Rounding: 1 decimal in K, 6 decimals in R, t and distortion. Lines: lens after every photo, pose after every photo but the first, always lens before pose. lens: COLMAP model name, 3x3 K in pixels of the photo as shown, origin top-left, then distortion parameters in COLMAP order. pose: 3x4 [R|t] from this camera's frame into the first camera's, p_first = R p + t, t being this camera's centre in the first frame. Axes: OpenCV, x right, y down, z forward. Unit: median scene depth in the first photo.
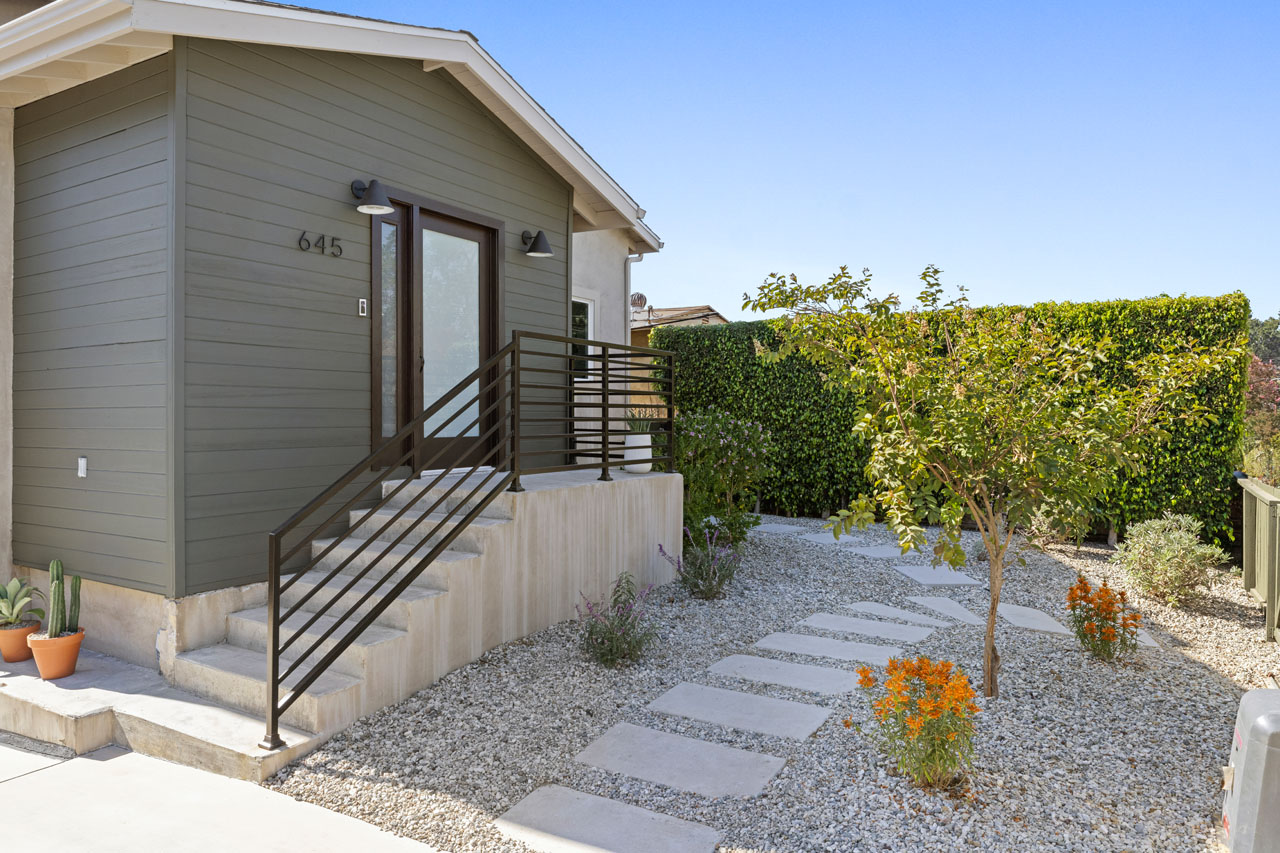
lens RADIAL K [[820.5, 0, 640.0], [0, 820.5, 426.5], [0, 0, 1]] dist [0.002790, -0.001604]
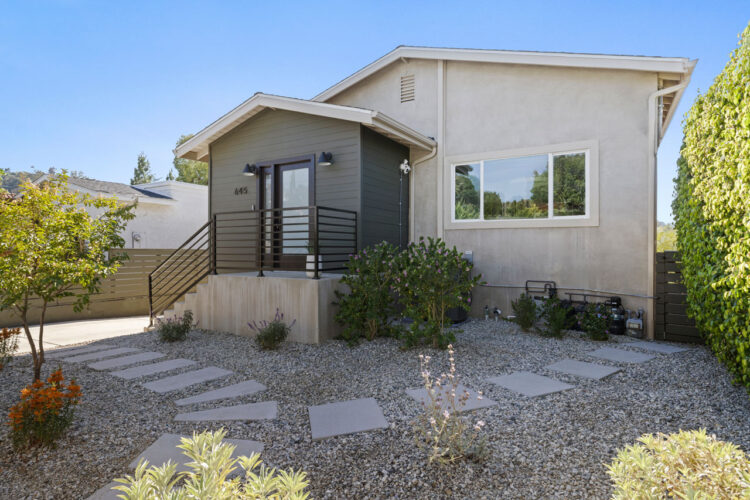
lens RADIAL K [[417.9, 0, 375.0], [0, 417.9, 250.0], [0, 0, 1]] dist [-0.000264, -0.000080]
pose [[0.029167, -0.004181, -0.999566, 0.934134], [-0.008638, 0.999953, -0.004434, 0.000630], [0.999537, 0.008763, 0.029129, 1.153826]]
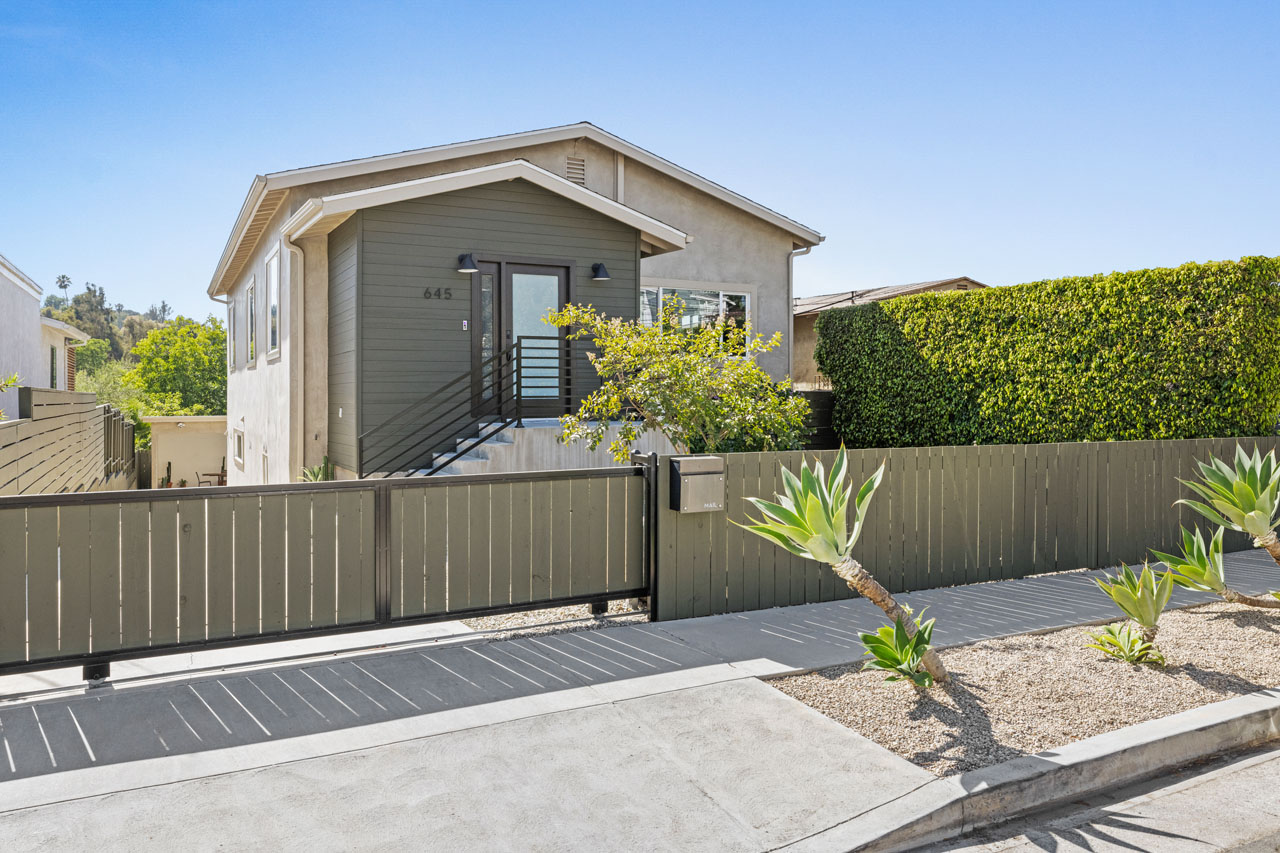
lens RADIAL K [[888.7, 0, 636.8], [0, 888.7, 400.5], [0, 0, 1]] dist [-0.004283, -0.000596]
pose [[0.863429, -0.004225, -0.504453, 0.801767], [0.002197, 0.999987, -0.004616, 0.023887], [0.504466, 0.002877, 0.863427, -0.401440]]
